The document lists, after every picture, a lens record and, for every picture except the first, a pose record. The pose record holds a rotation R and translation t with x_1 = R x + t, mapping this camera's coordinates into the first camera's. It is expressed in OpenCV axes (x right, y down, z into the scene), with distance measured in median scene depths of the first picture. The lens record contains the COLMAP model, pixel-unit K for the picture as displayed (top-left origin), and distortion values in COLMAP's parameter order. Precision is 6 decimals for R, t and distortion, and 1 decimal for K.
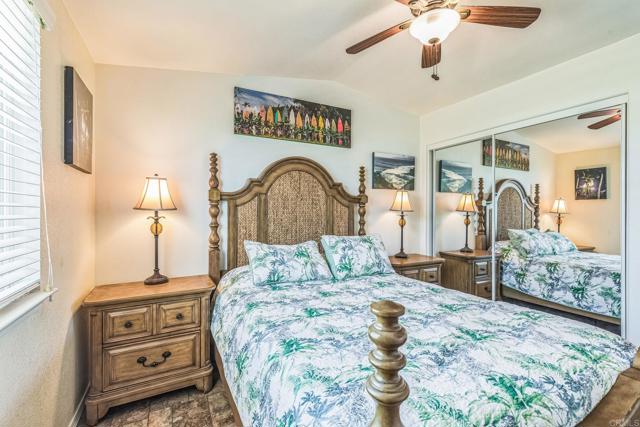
lens RADIAL K [[286.4, 0, 319.0], [0, 286.4, 210.5], [0, 0, 1]] dist [0.005697, -0.001995]
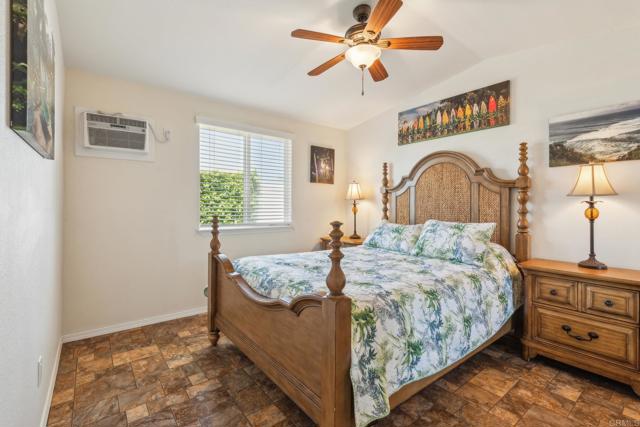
lens RADIAL K [[286.4, 0, 322.7], [0, 286.4, 205.9], [0, 0, 1]] dist [0.005697, -0.001995]
pose [[0.196406, 0.000155, -0.980523, 0.882230], [-0.001002, 0.999999, -0.000043, 0.027255], [0.980522, 0.000991, 0.196406, 0.300271]]
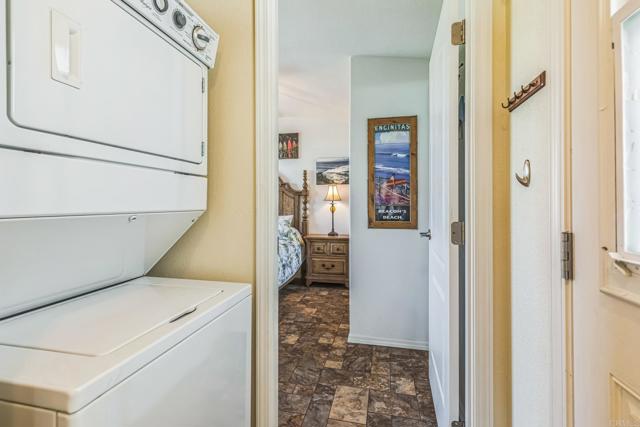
lens RADIAL K [[286.4, 0, 319.0], [0, 286.4, 202.5], [0, 0, 1]] dist [0.005697, -0.001995]
pose [[0.771347, -0.007346, -0.636372, 1.190158], [0.003460, 0.999967, -0.007349, 0.021955], [0.636405, 0.003466, 0.771347, -0.077027]]
